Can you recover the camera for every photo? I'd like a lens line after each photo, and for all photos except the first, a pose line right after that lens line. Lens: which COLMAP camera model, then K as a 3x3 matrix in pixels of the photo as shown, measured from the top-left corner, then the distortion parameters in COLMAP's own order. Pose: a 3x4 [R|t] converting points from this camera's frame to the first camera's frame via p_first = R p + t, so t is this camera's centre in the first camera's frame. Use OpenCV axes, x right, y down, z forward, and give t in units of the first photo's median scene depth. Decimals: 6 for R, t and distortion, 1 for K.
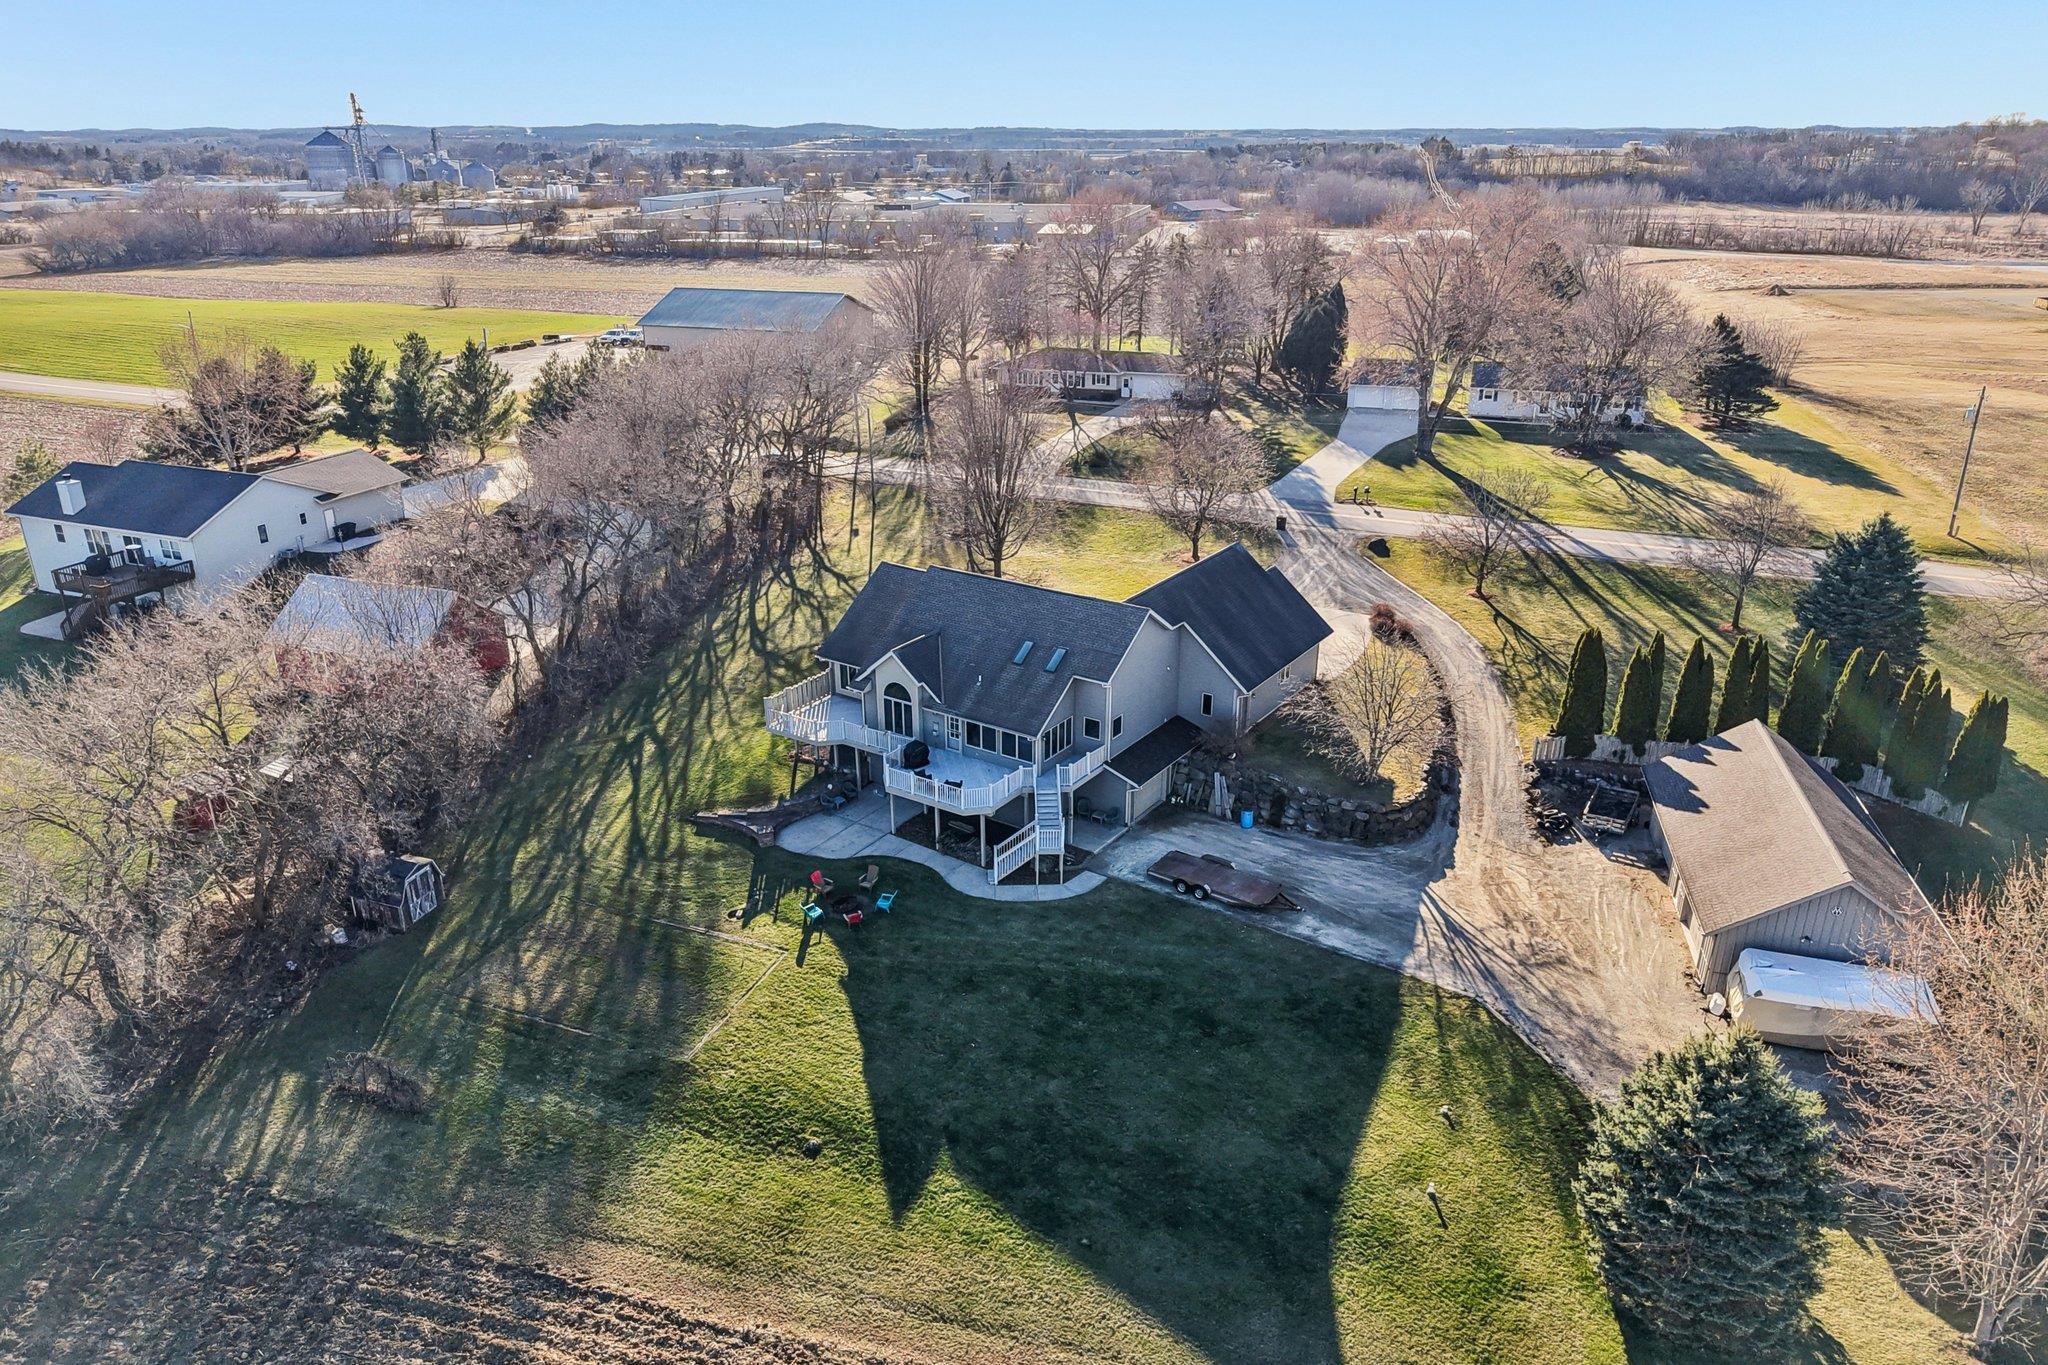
lens RADIAL K [[1376.2, 0, 1024.0], [0, 1376.2, 682.5], [0, 0, 1]] dist [0.008843, -0.005769]
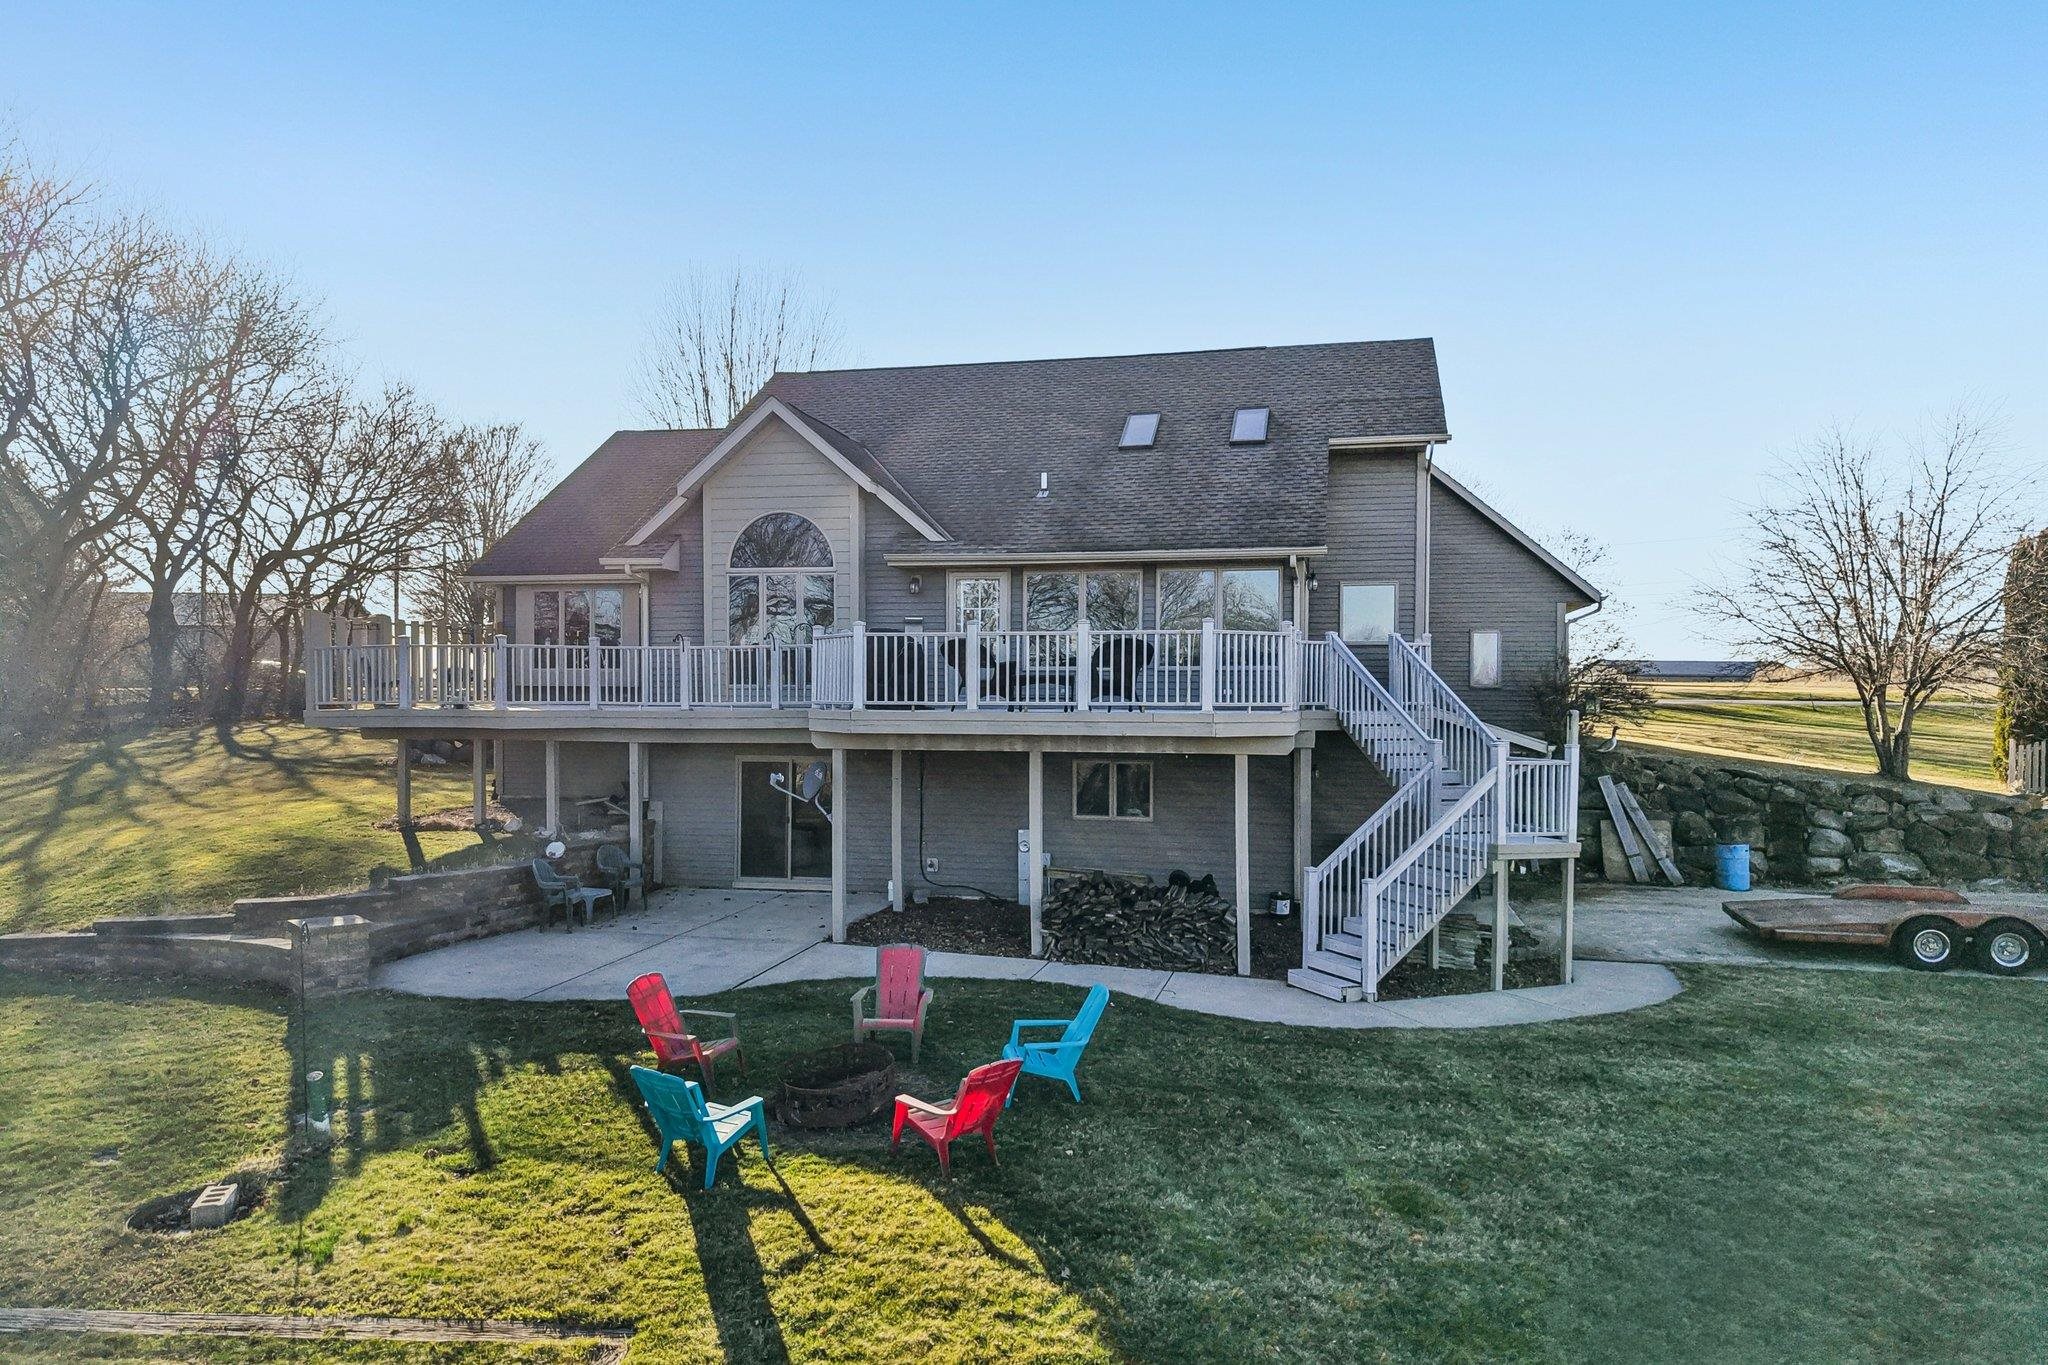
lens RADIAL K [[1376.2, 0, 1024.0], [0, 1376.2, 682.5], [0, 0, 1]] dist [0.008843, -0.005769]
pose [[0.931792, 0.005901, 0.362944, -0.175025], [0.132528, 0.925315, -0.355287, 0.177331], [-0.337934, 0.379154, 0.861419, 0.794997]]
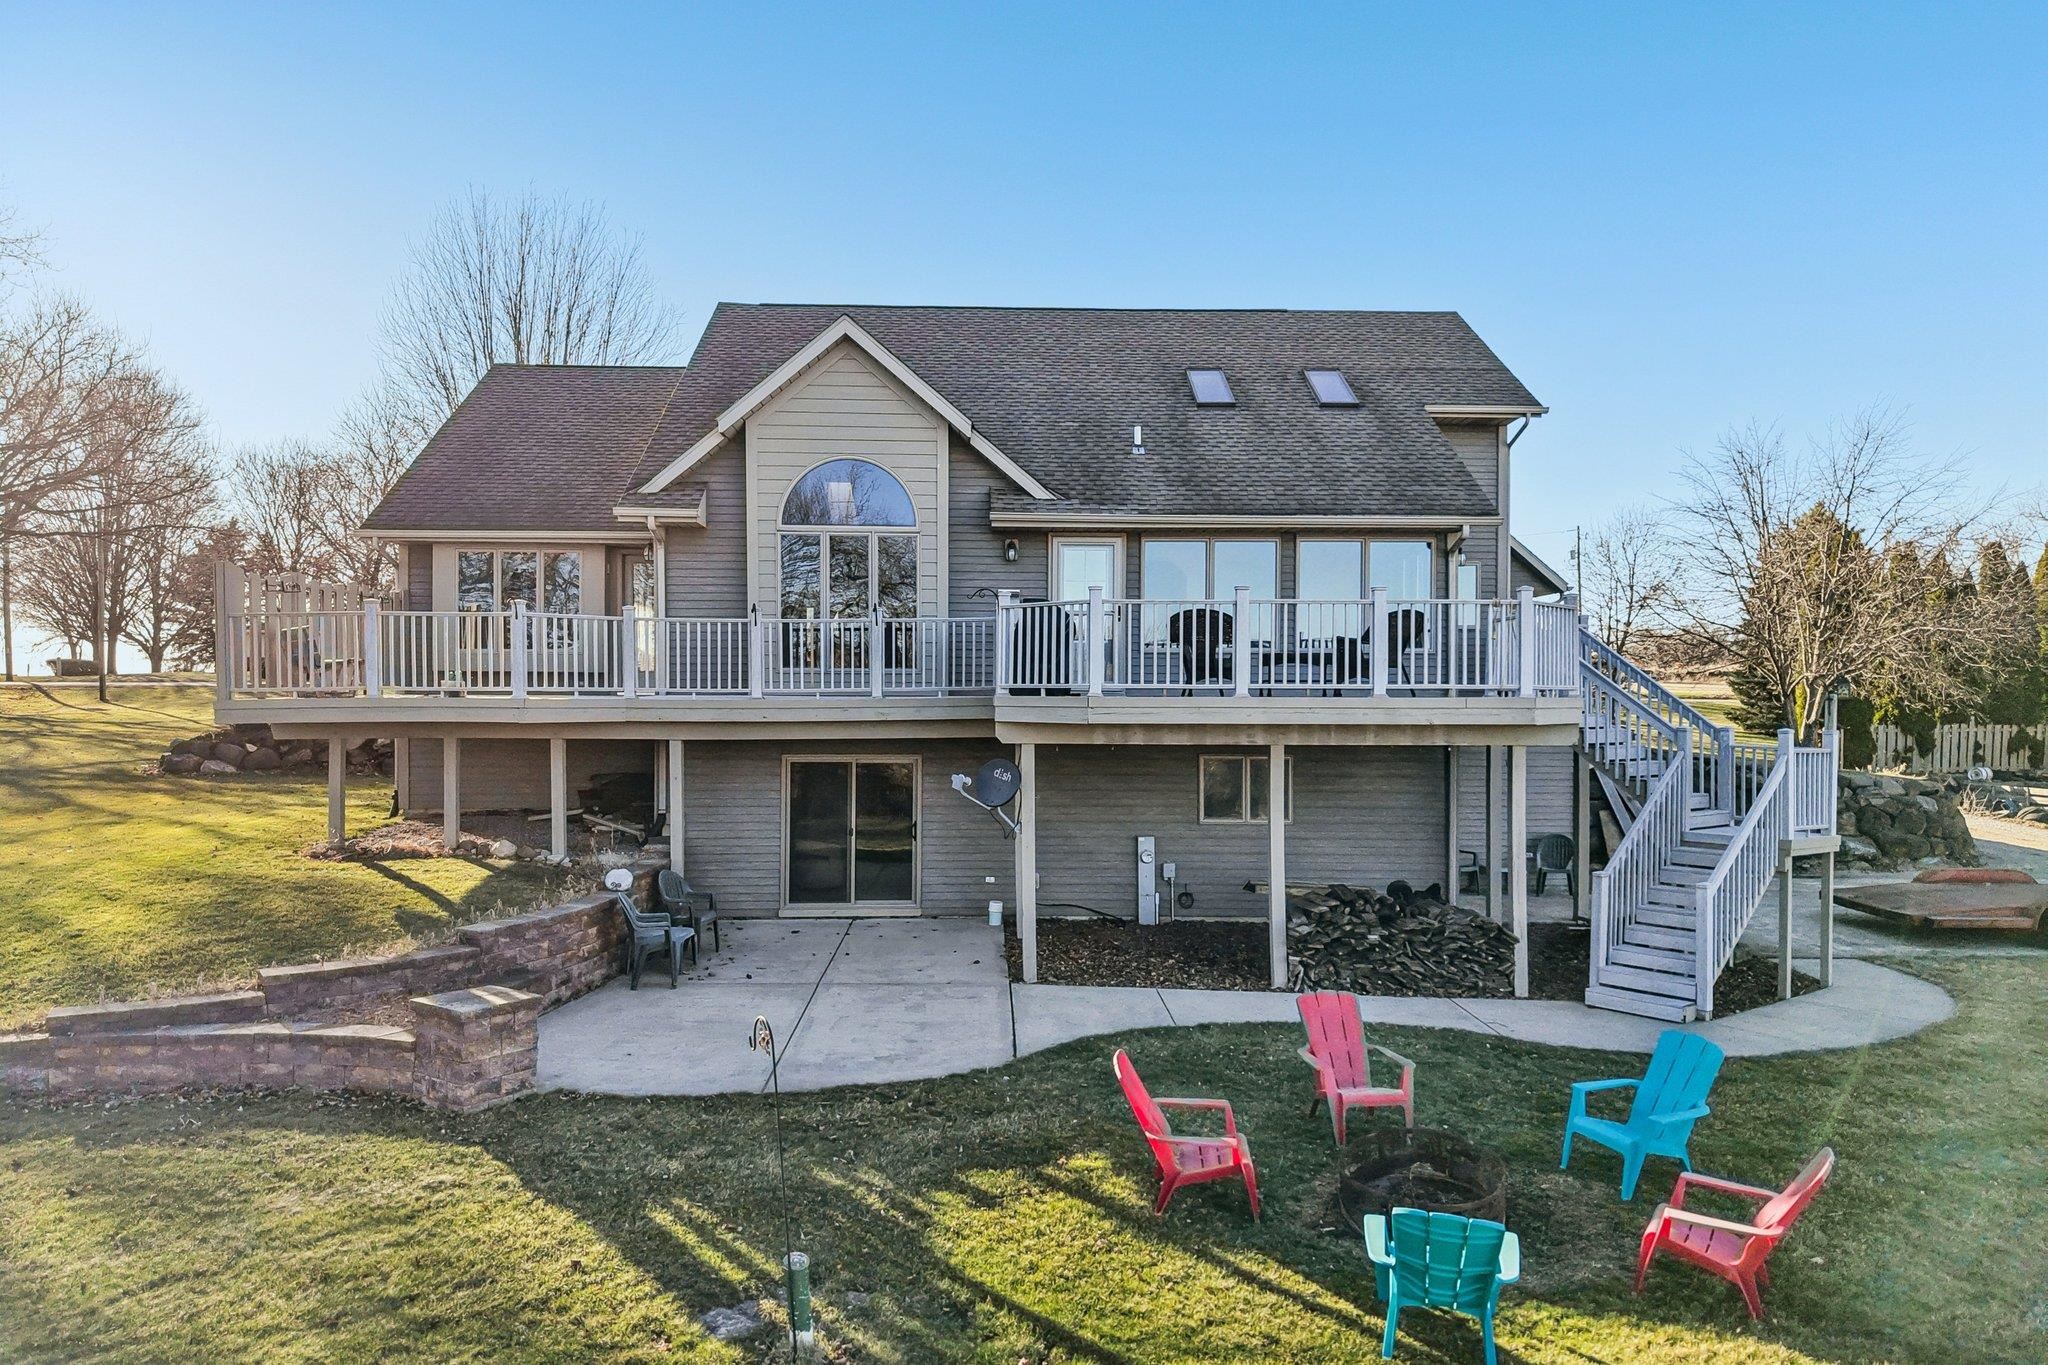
lens RADIAL K [[1376.2, 0, 1024.0], [0, 1376.2, 682.5], [0, 0, 1]] dist [0.008843, -0.005769]
pose [[0.808470, 0.006987, 0.588495, -0.247233], [0.217318, 0.925720, -0.309541, 0.143979], [-0.546944, 0.378146, 0.746899, 0.886860]]
